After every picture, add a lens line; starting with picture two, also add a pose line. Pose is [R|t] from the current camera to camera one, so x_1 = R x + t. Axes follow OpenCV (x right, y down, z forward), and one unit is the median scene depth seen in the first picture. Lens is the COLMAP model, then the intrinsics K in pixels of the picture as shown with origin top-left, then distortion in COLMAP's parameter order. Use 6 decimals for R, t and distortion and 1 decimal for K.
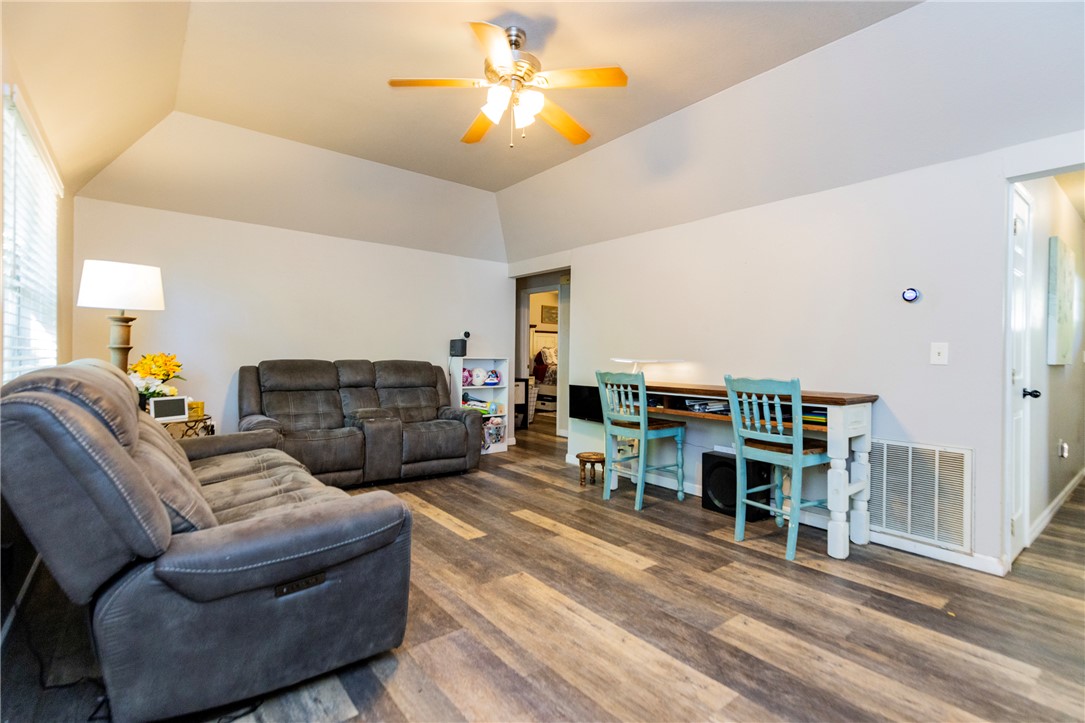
lens RADIAL K [[506.9, 0, 554.2], [0, 506.9, 352.3], [0, 0, 1]] dist [0.012586, 0.000005]
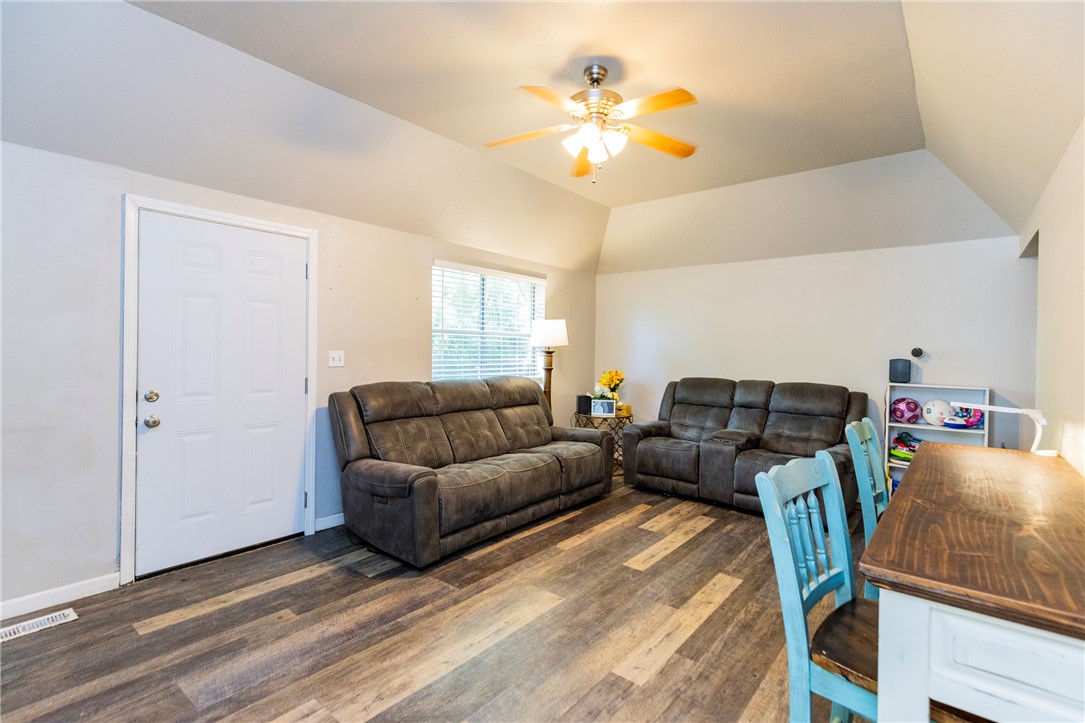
lens RADIAL K [[506.9, 0, 554.2], [0, 506.9, 352.3], [0, 0, 1]] dist [0.012586, 0.000005]
pose [[0.207439, -0.004060, -0.978240, 0.818902], [-0.005060, 0.999974, -0.005223, -0.053731], [0.978235, 0.006033, 0.207413, 0.661825]]
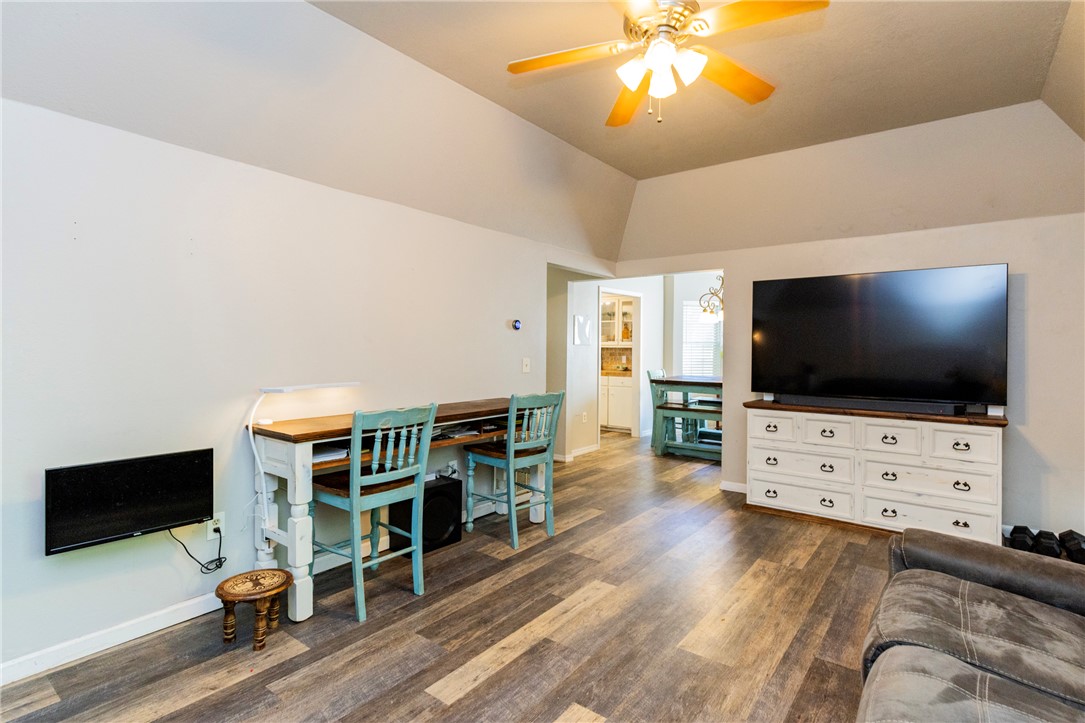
lens RADIAL K [[531.3, 0, 561.0], [0, 531.3, 350.1], [0, 0, 1]] dist [0.011888, -0.000166]
pose [[-0.243104, -0.019870, 0.969797, -0.759654], [-0.020044, 0.999680, 0.015458, -0.066344], [-0.969793, -0.015681, -0.243424, 1.228989]]
